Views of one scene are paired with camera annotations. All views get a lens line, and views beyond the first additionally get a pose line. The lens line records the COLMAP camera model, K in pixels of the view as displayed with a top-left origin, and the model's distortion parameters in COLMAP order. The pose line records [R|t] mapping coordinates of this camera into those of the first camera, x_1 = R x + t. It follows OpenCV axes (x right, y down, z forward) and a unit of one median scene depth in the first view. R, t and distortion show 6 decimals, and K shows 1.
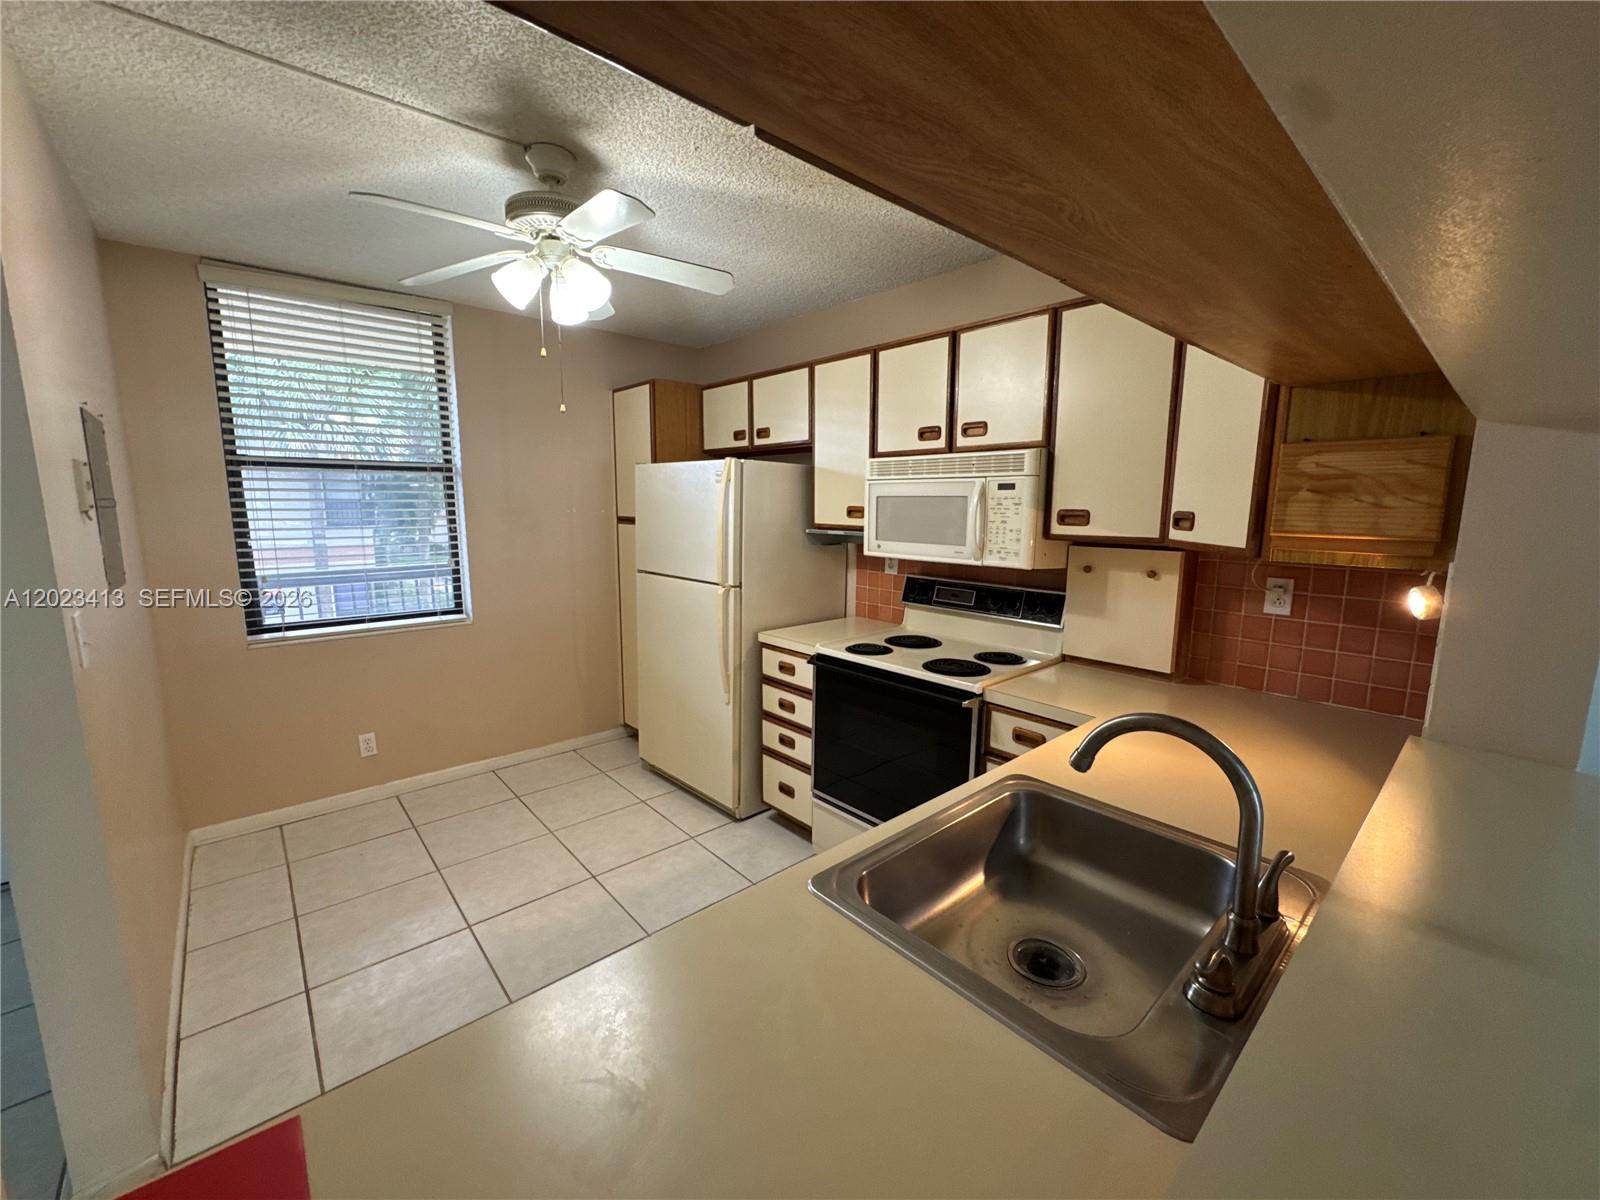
lens RADIAL K [[636.6, 0, 814.2], [0, 636.6, 601.7], [0, 0, 1]] dist [-0.002936, 0.002174]
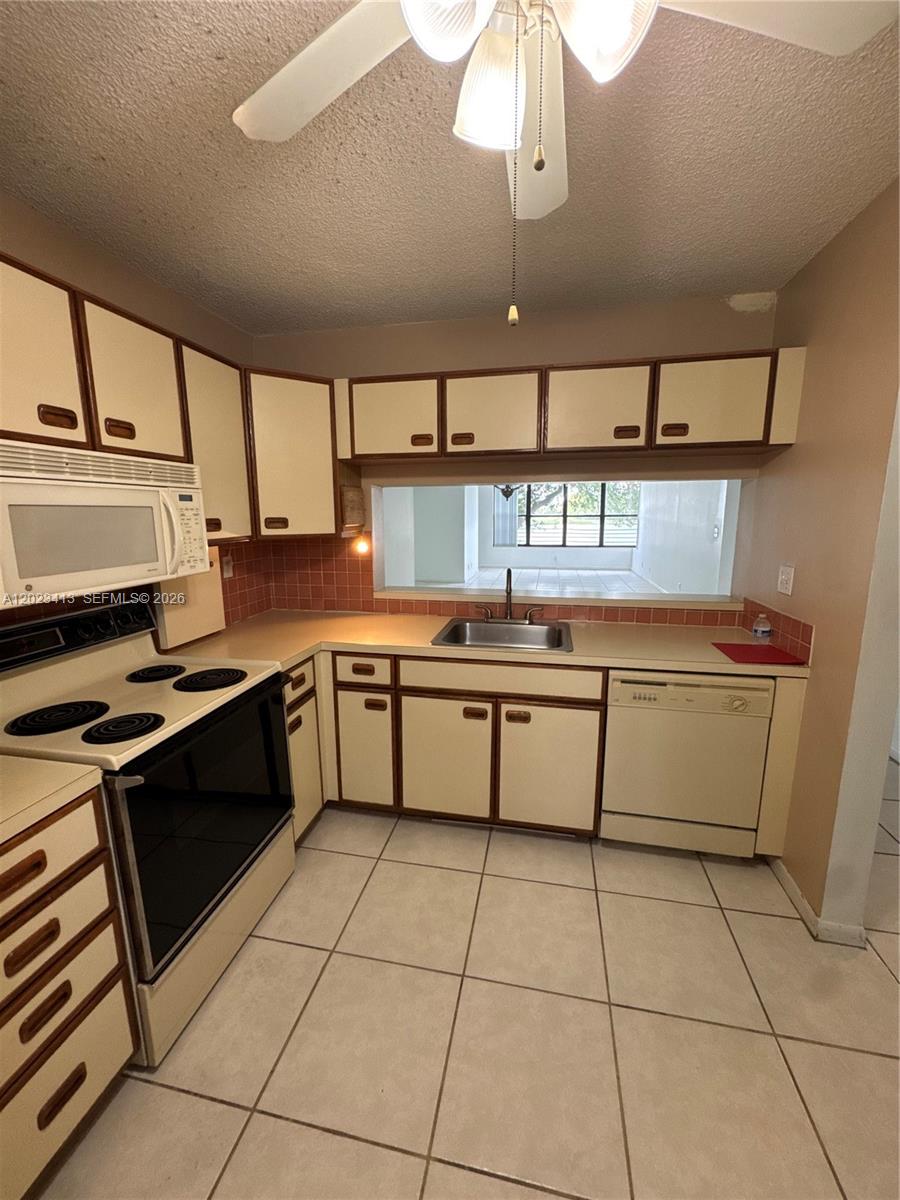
lens RADIAL K [[477.4, 0, 446.6], [0, 477.4, 600.1], [0, 0, 1]] dist [-0.002936, 0.002174]
pose [[-0.579578, -0.149521, 0.801082, -0.511320], [0.129679, 0.953575, 0.271805, -0.152876], [-0.804533, 0.261416, -0.533281, 0.957532]]
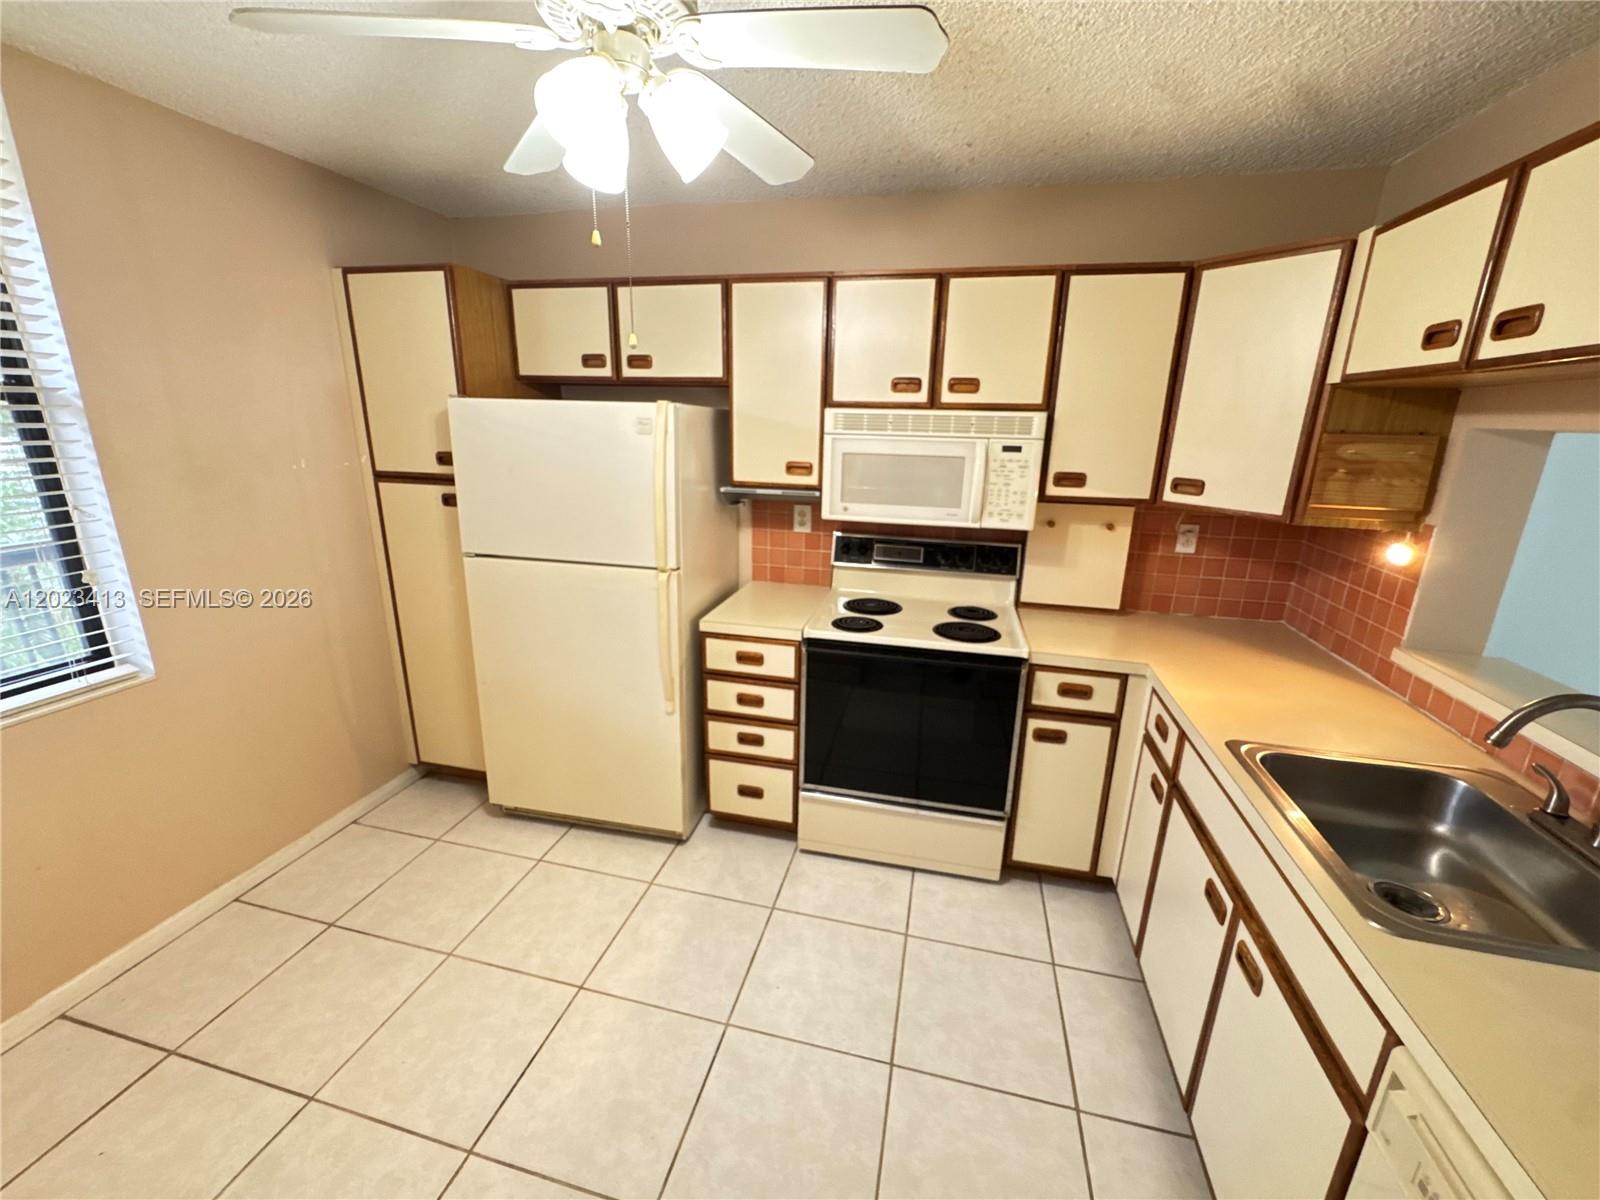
lens RADIAL K [[636.6, 0, 806.8], [0, 636.6, 597.1], [0, 0, 1]] dist [-0.002936, 0.002174]
pose [[0.826166, -0.140308, 0.545677, -0.468751], [0.069911, 0.986541, 0.147818, -0.104169], [-0.559072, -0.083973, 0.824856, 0.285500]]
